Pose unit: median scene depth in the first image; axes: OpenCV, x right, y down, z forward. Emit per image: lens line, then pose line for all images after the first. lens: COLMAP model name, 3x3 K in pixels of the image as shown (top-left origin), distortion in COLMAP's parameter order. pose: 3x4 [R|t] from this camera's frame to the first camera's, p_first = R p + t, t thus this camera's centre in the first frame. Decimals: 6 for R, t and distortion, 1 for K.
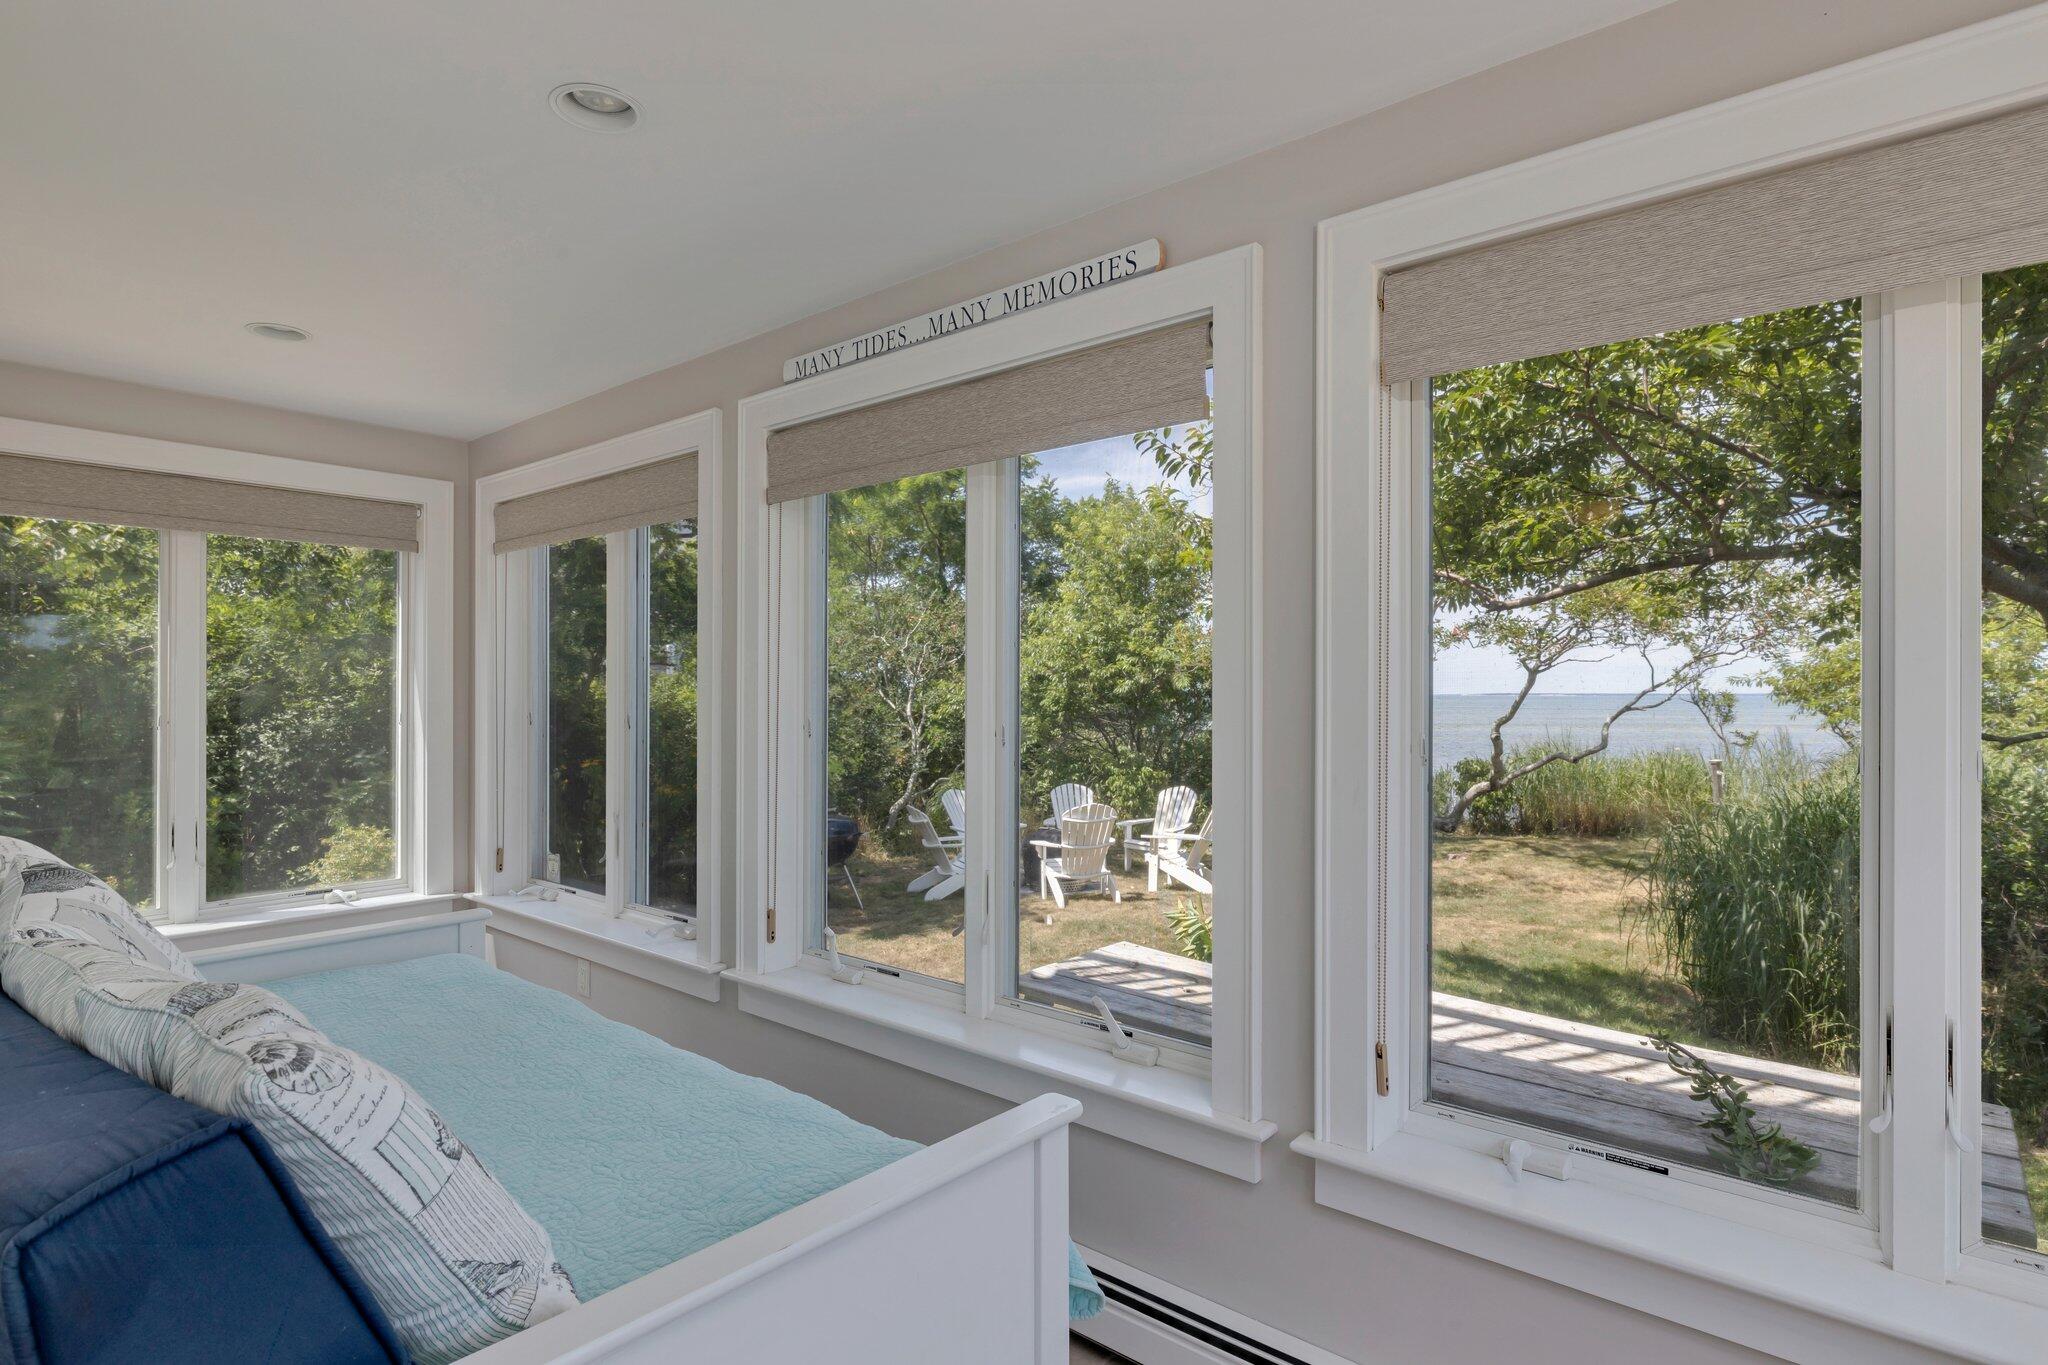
lens RADIAL K [[1054.1, 0, 1026.5], [0, 1054.1, 678.9], [0, 0, 1]] dist [-0.000118, -0.002845]
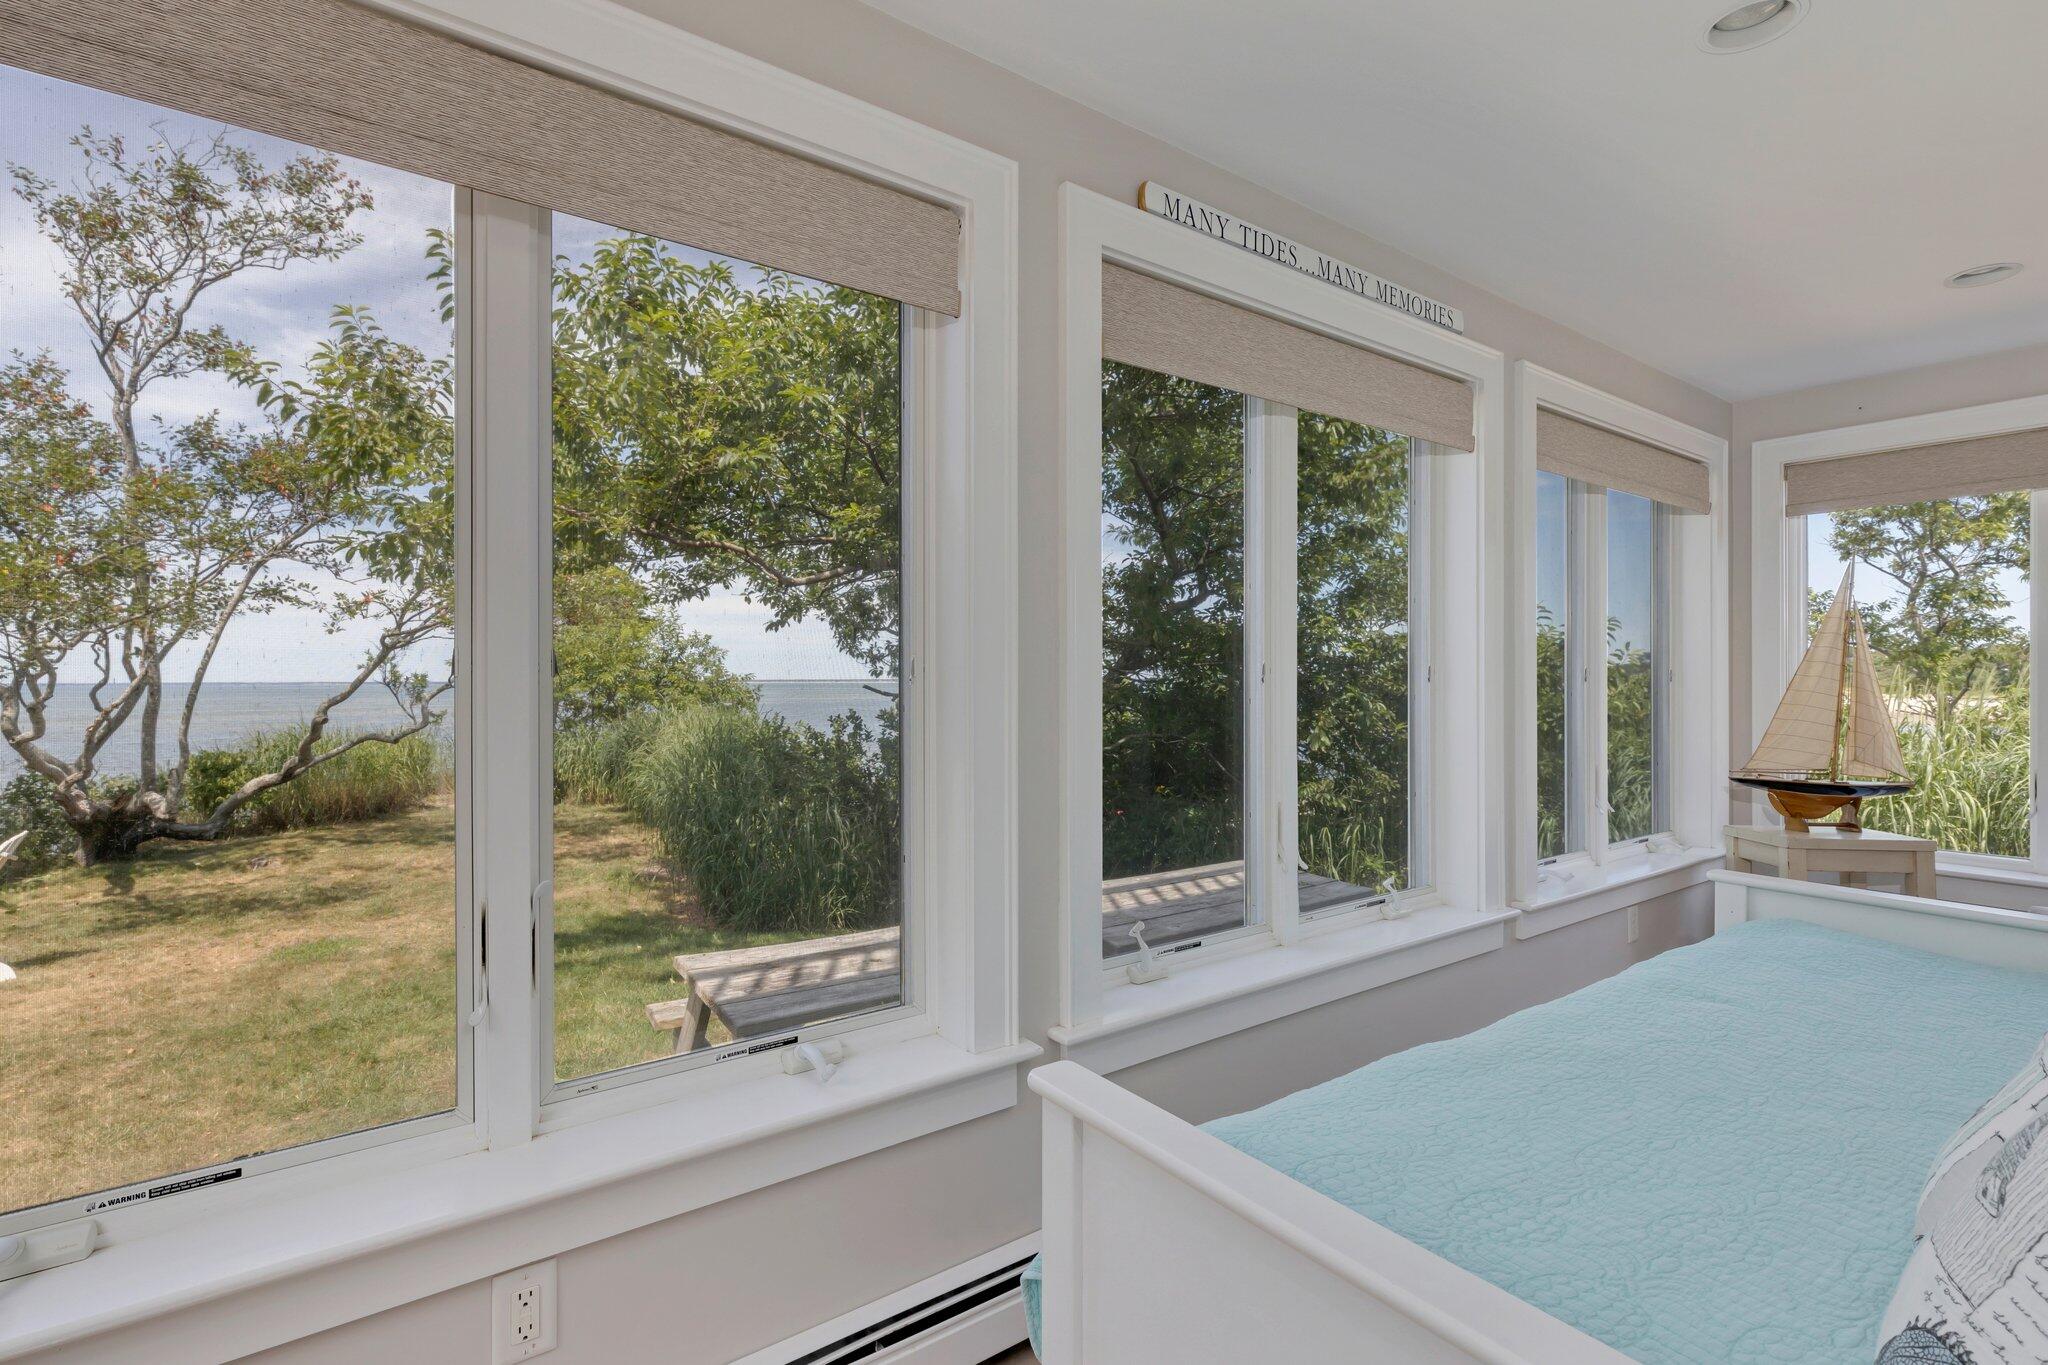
lens RADIAL K [[972.9, 0, 1026.1], [0, 972.9, 693.0], [0, 0, 1]] dist [0.004142, 0.000729]
pose [[0.217616, -0.015626, 0.975909, -0.659939], [-0.007443, 0.999816, 0.017668, 0.035631], [-0.976006, -0.011108, 0.217460, 0.663338]]
